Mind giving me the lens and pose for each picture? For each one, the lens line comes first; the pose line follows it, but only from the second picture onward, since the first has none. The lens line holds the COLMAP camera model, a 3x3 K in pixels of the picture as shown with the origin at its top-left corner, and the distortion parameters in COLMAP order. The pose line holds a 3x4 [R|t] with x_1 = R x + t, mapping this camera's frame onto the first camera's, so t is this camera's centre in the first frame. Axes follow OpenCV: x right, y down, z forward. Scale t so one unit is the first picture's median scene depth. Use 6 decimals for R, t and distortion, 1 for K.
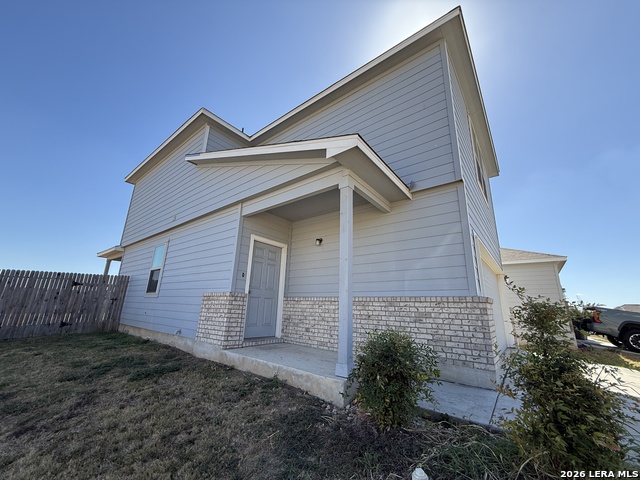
lens RADIAL K [[255.7, 0, 320.7], [0, 255.7, 238.9], [0, 0, 1]] dist [-0.000522, -0.000309]
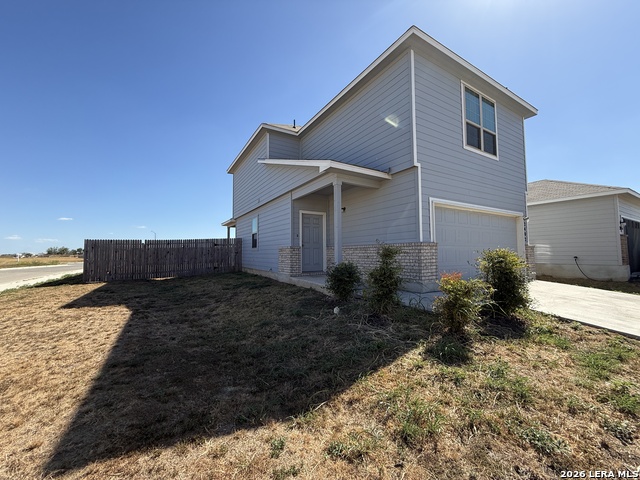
lens RADIAL K [[255.7, 0, 319.8], [0, 255.7, 239.0], [0, 0, 1]] dist [-0.000522, -0.000309]
pose [[0.938027, -0.059073, -0.341491, 0.386766], [0.127401, 0.975147, 0.181267, -0.117180], [0.322296, -0.213540, 0.922240, -0.479217]]
